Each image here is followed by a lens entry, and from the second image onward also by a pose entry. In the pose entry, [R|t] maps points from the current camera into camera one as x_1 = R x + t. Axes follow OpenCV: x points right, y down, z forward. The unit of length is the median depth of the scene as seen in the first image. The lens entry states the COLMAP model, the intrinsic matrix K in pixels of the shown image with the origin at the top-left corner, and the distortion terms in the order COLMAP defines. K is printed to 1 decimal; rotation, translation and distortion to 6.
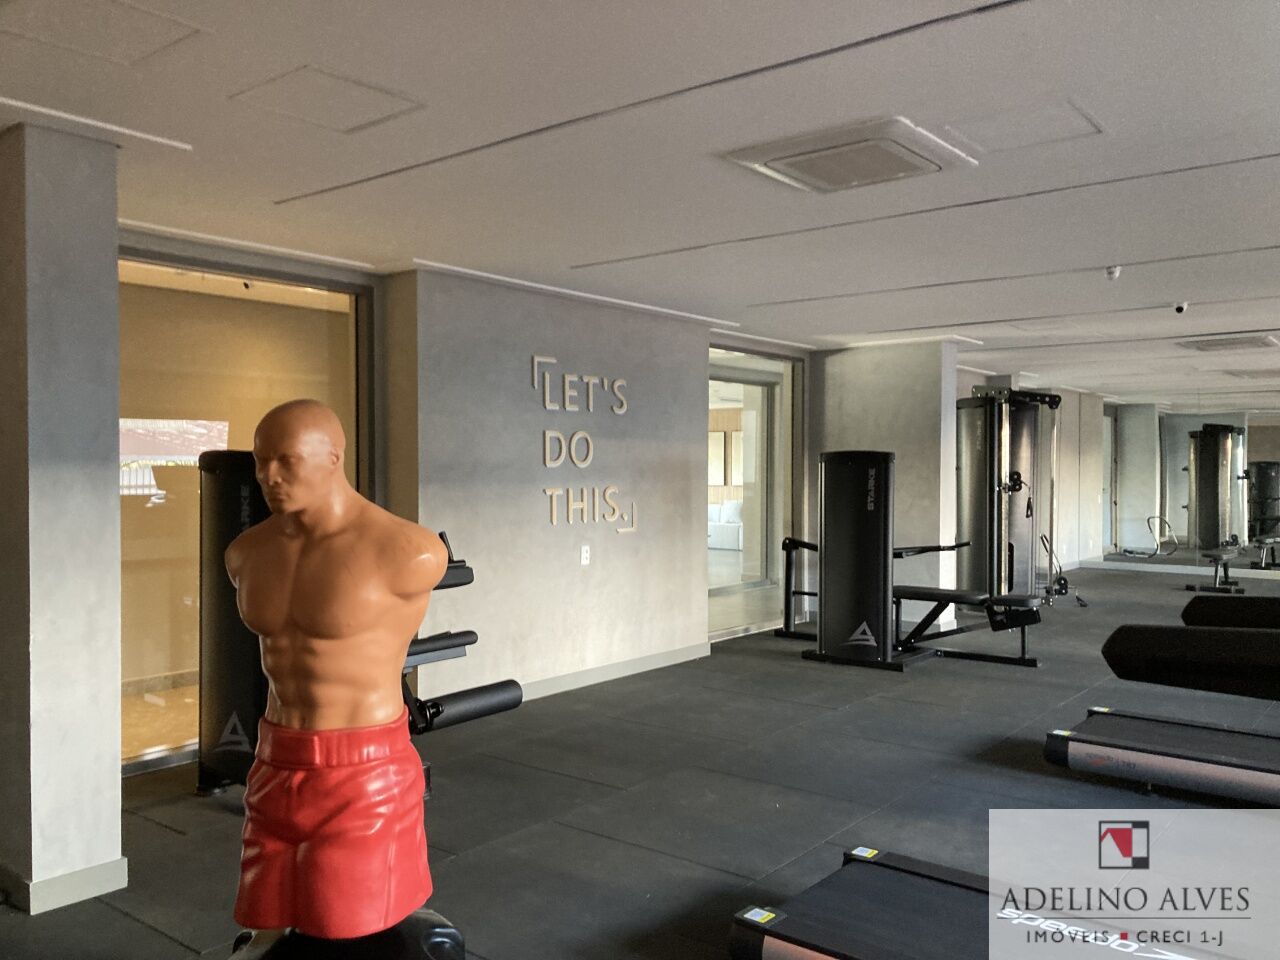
lens RADIAL K [[1024.3, 0, 632.2], [0, 1024.3, 474.6], [0, 0, 1]] dist [0.004064, 0.004783]
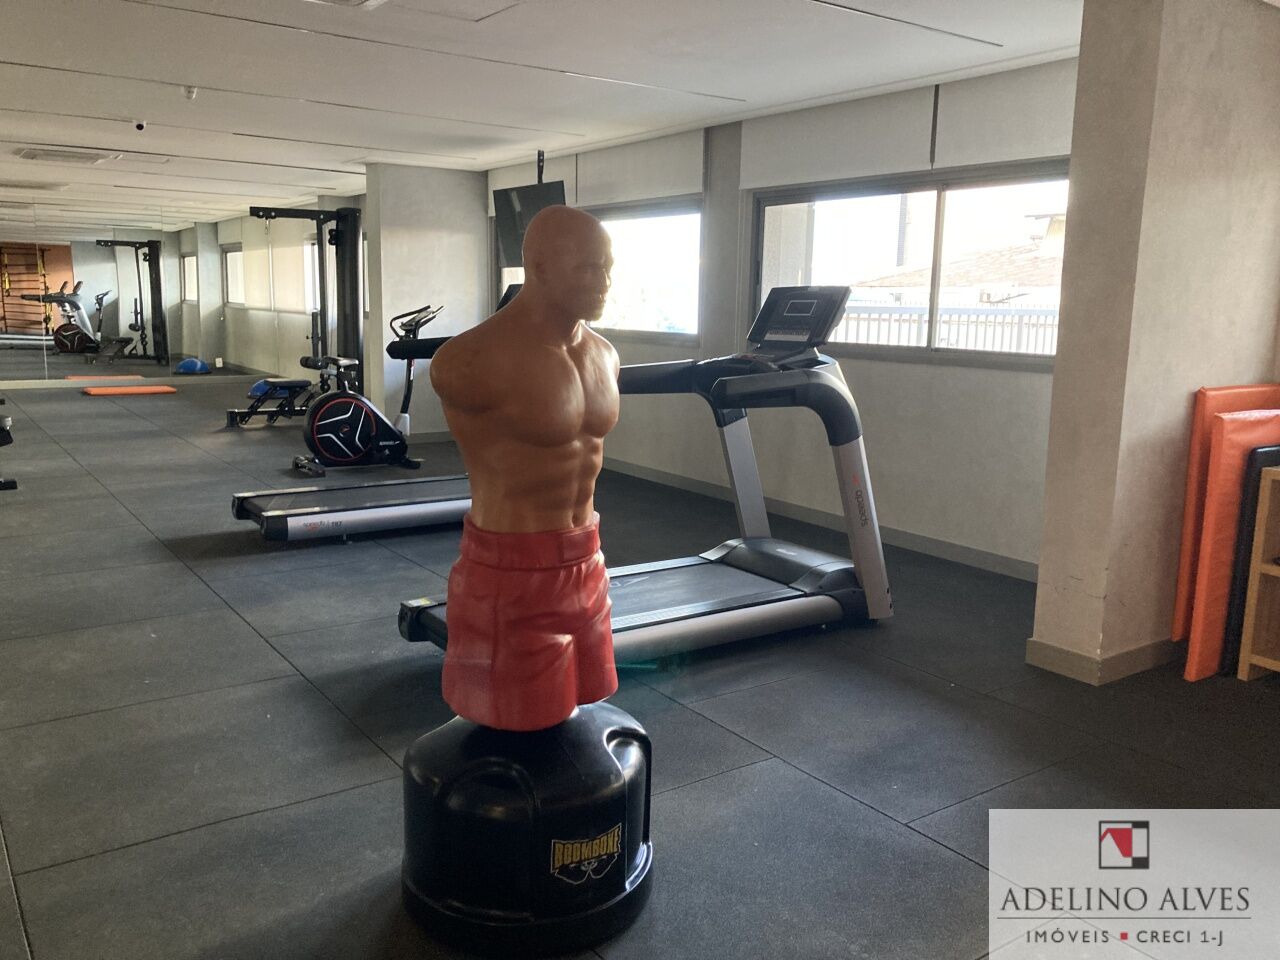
lens RADIAL K [[1024.3, 0, 632.2], [0, 1024.3, 474.6], [0, 0, 1]] dist [0.004064, 0.004783]
pose [[0.307626, -0.156803, 0.938498, -0.536083], [-0.014406, 0.985447, 0.169369, 0.007212], [-0.951398, -0.065622, 0.300890, 0.271412]]
